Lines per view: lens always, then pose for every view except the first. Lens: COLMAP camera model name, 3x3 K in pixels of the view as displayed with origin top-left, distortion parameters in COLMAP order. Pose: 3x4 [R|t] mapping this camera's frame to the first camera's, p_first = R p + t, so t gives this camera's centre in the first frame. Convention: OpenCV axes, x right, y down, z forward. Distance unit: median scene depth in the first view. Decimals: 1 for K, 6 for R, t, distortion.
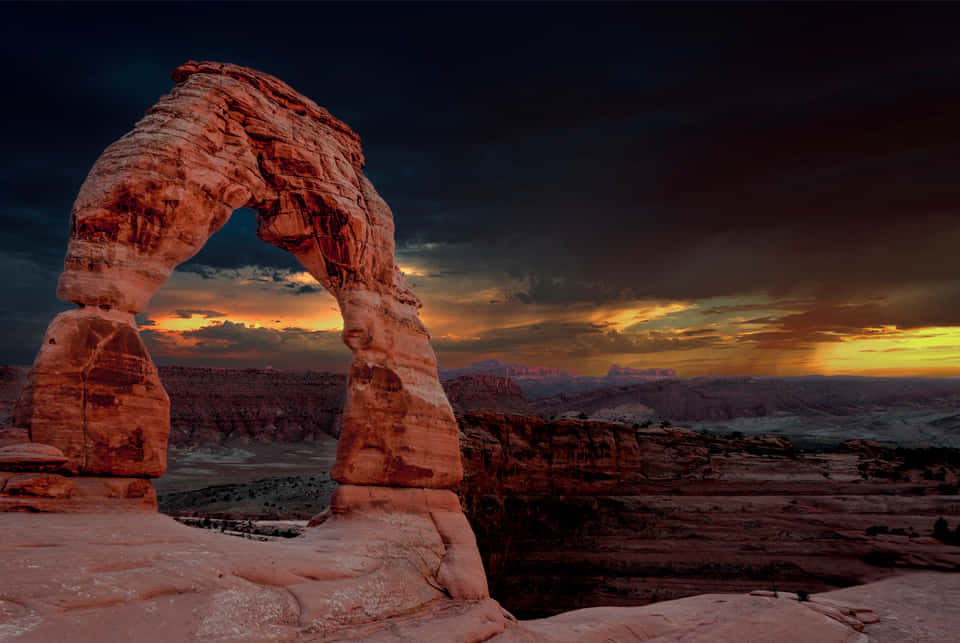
lens RADIAL K [[745.5, 0, 476.5], [0, 745.5, 326.8], [0, 0, 1]] dist [0.069061, -0.060275]
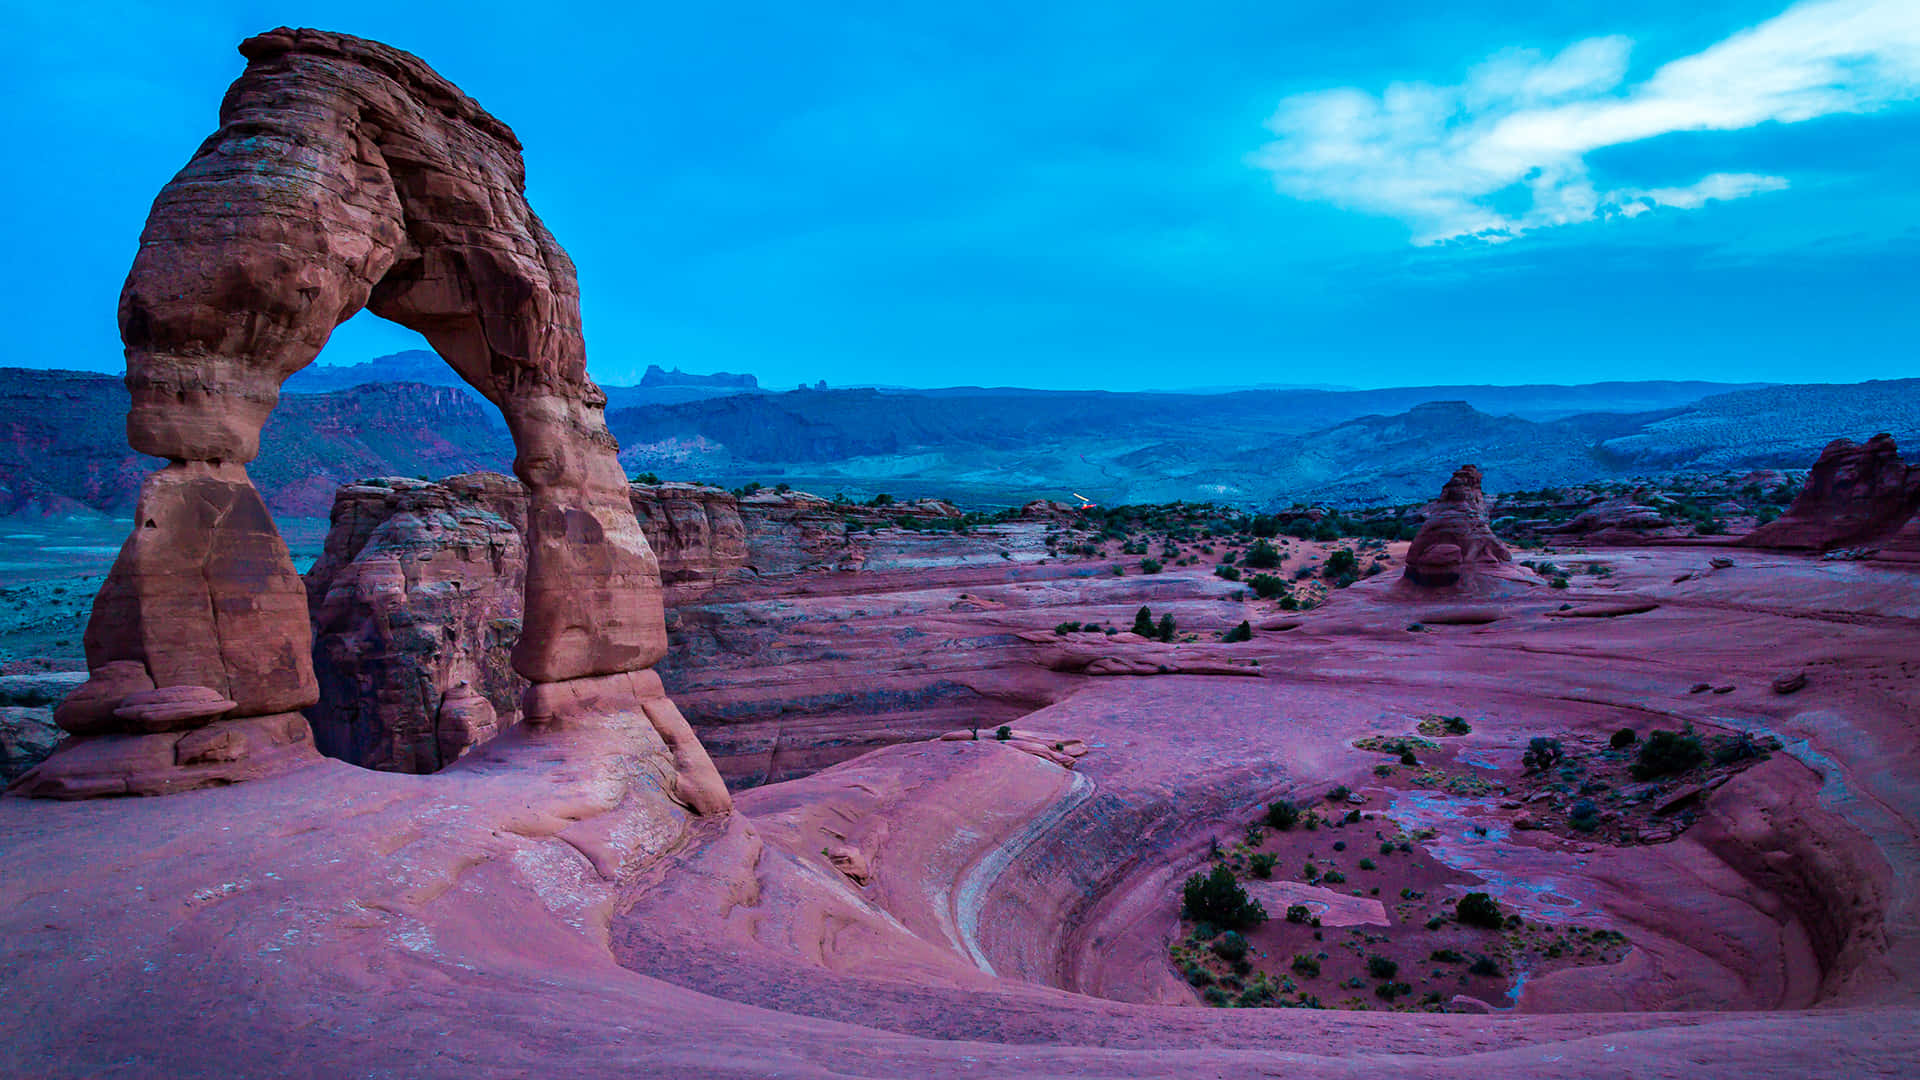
lens RADIAL K [[1265.2, 0, 966.0], [0, 1265.2, 638.4], [0, 0, 1]] dist [0.007065, 0.004108]
pose [[0.912612, -0.069100, 0.402944, -0.264480], [-0.038224, 0.966873, 0.252379, -0.130867], [-0.407036, -0.245727, 0.879739, -0.173881]]
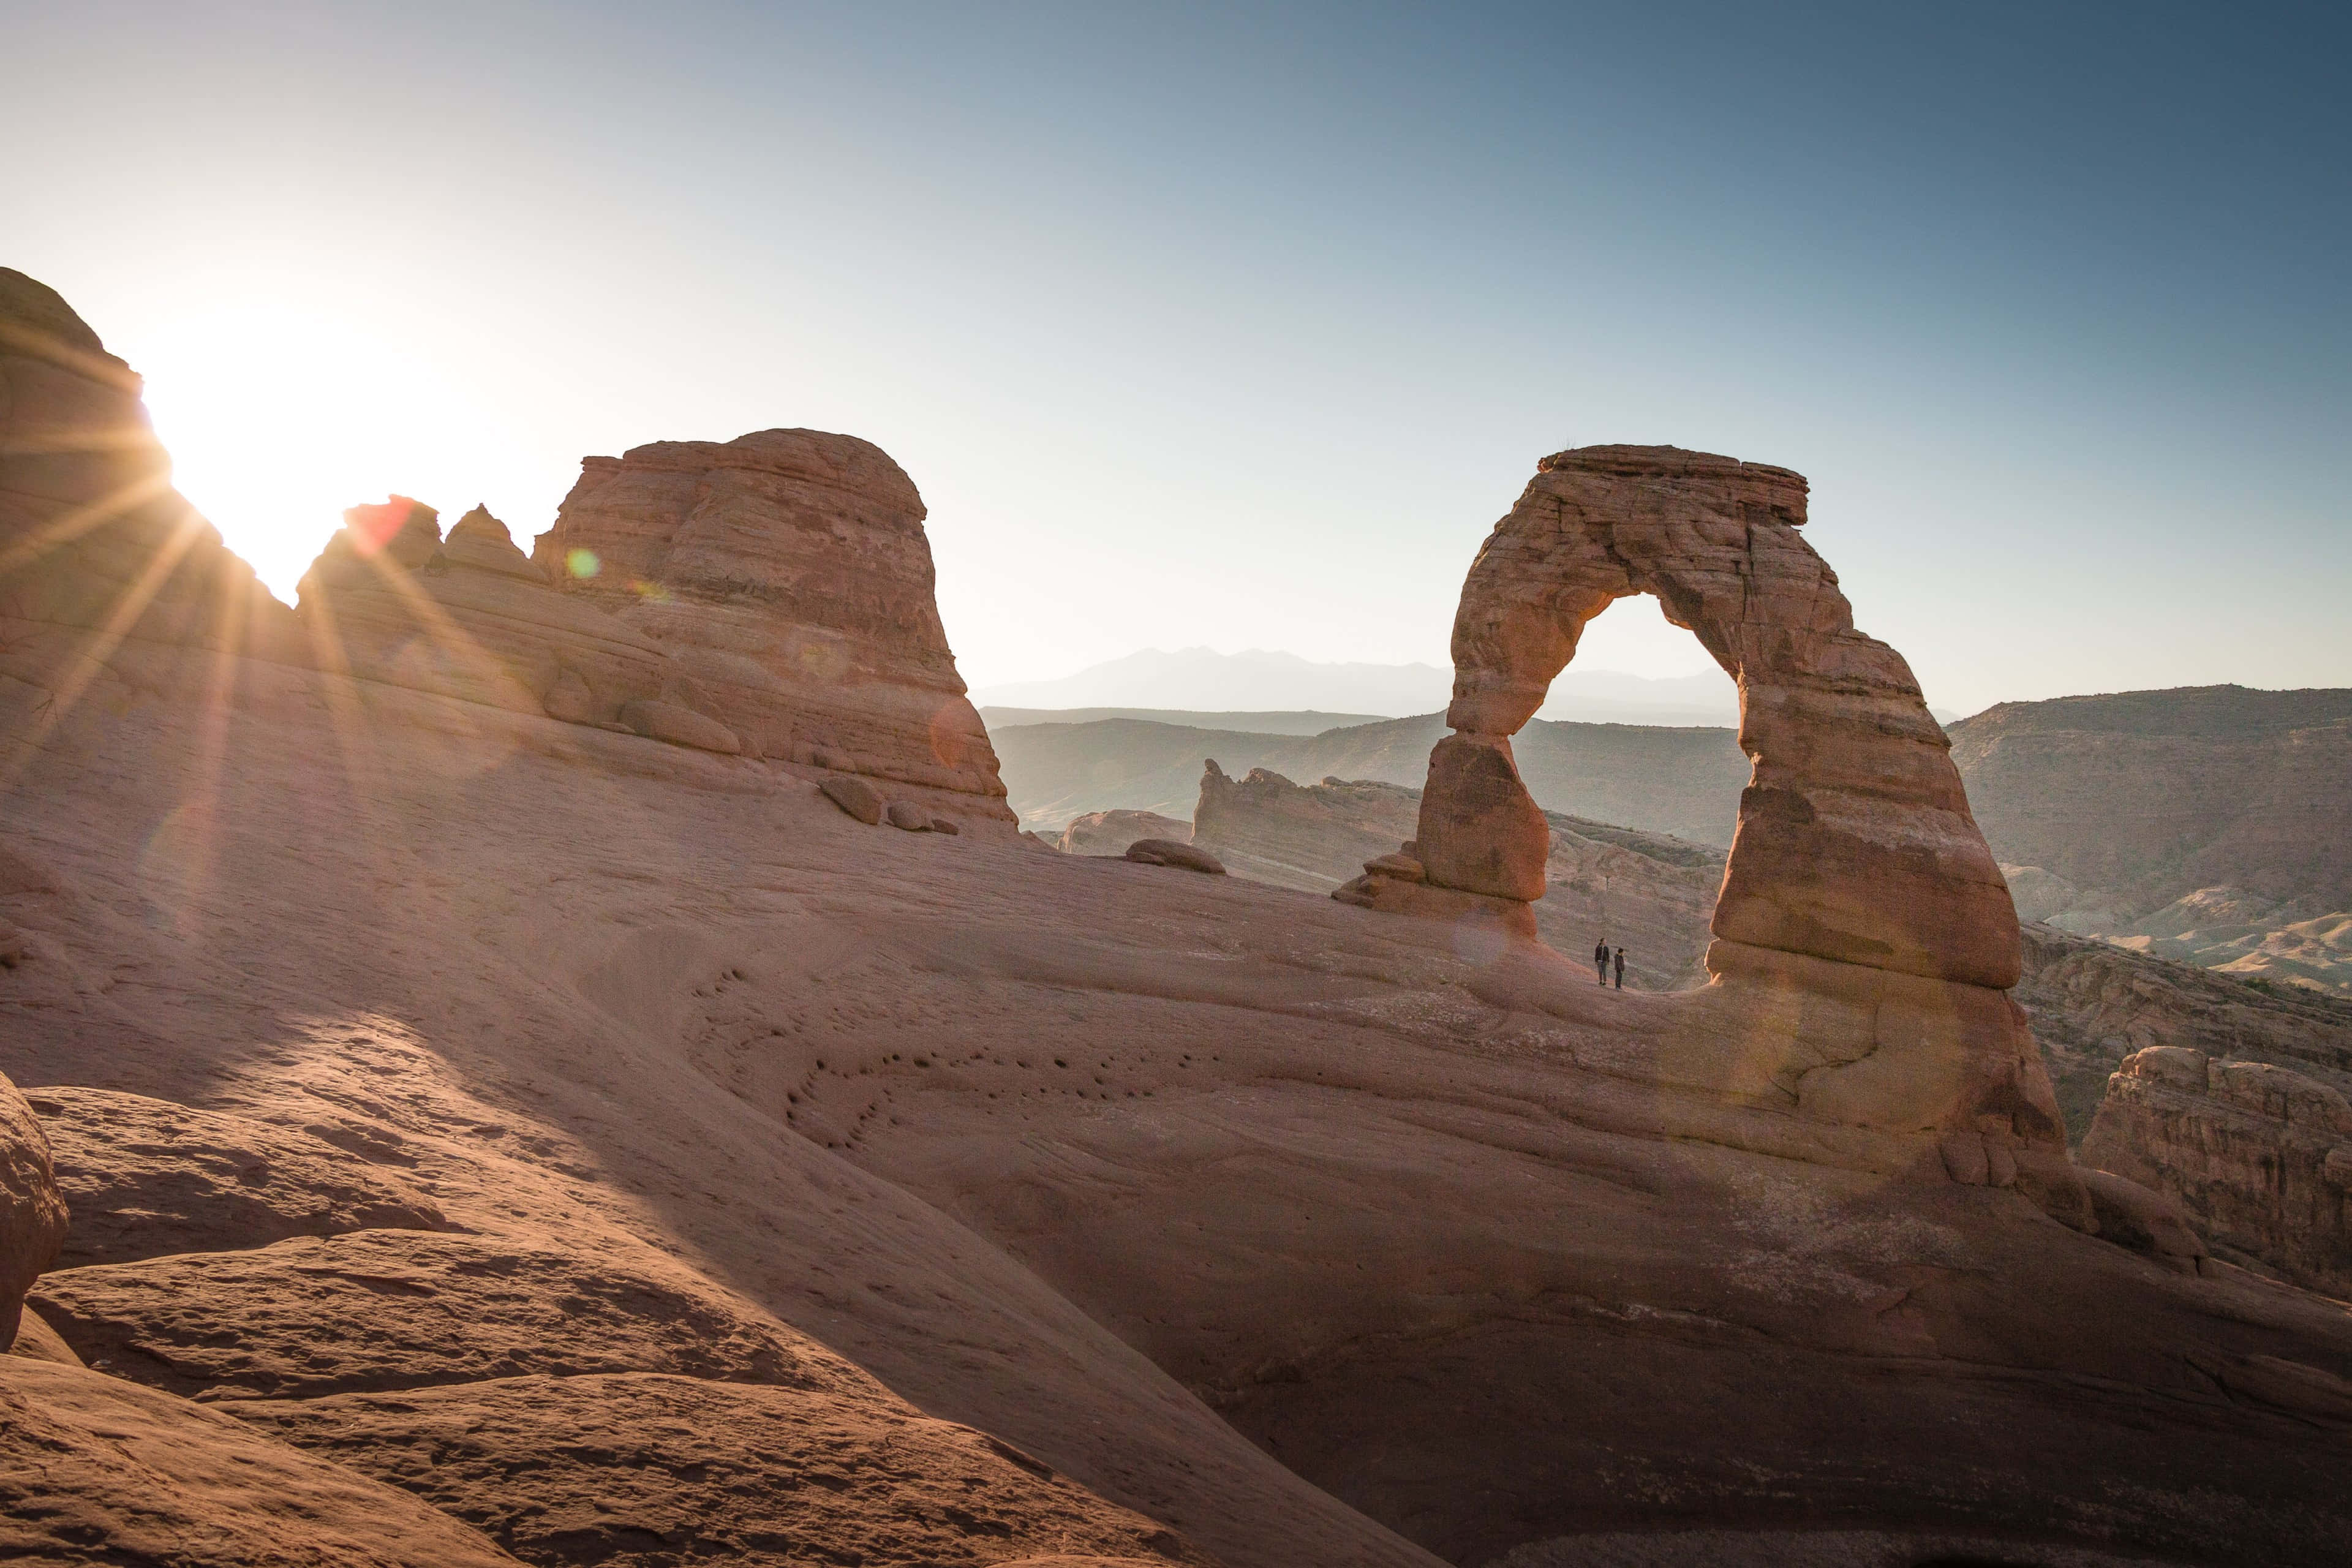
lens RADIAL K [[1986.7, 0, 1176.7], [0, 1986.7, 793.8], [0, 0, 1]] dist [-0.033835, 0.008871]
pose [[0.180652, 0.021455, -0.983313, 1.586884], [0.069939, 0.996951, 0.034602, -0.046983], [0.981057, -0.075023, 0.178601, 0.078946]]
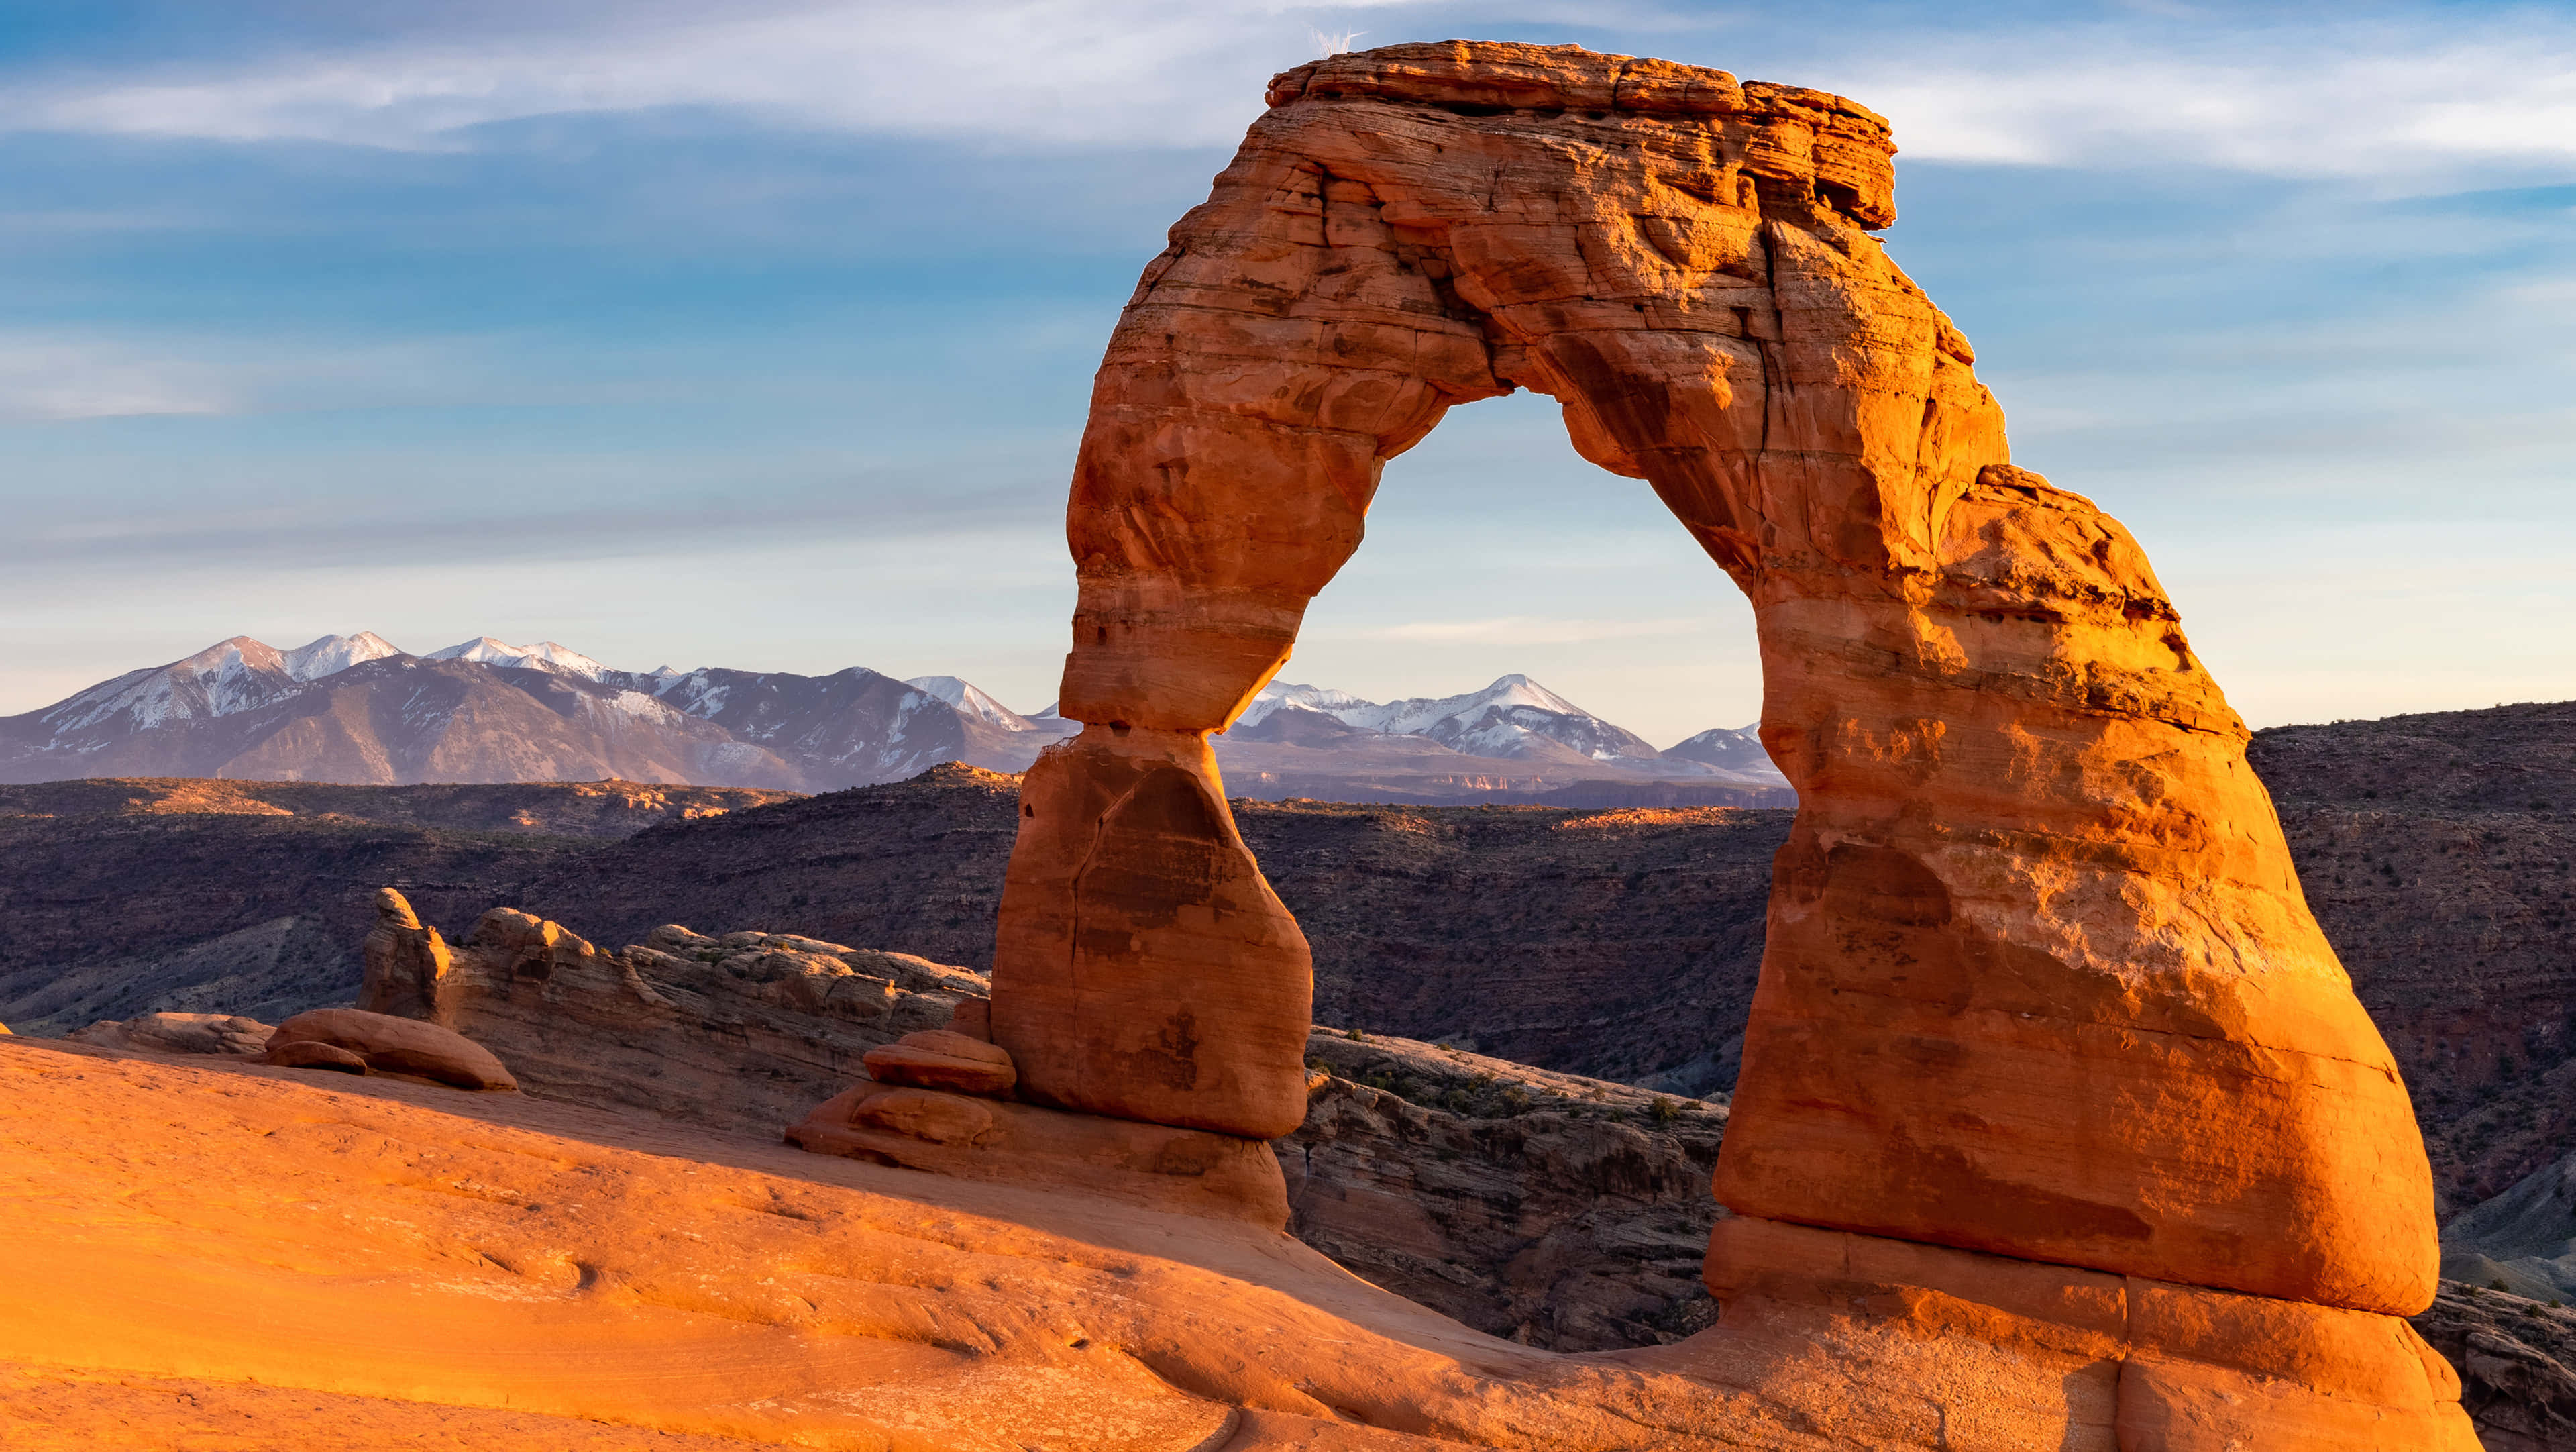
lens RADIAL K [[4542.5, 0, 1058.2], [0, 4542.5, 353.3], [0, 0, 1]] dist [0.016417, -0.041242]
pose [[0.338481, -0.110520, -0.934460, 1.449059], [0.081477, 0.992791, -0.087906, -0.008947], [0.937439, -0.046383, 0.345046, 0.060427]]
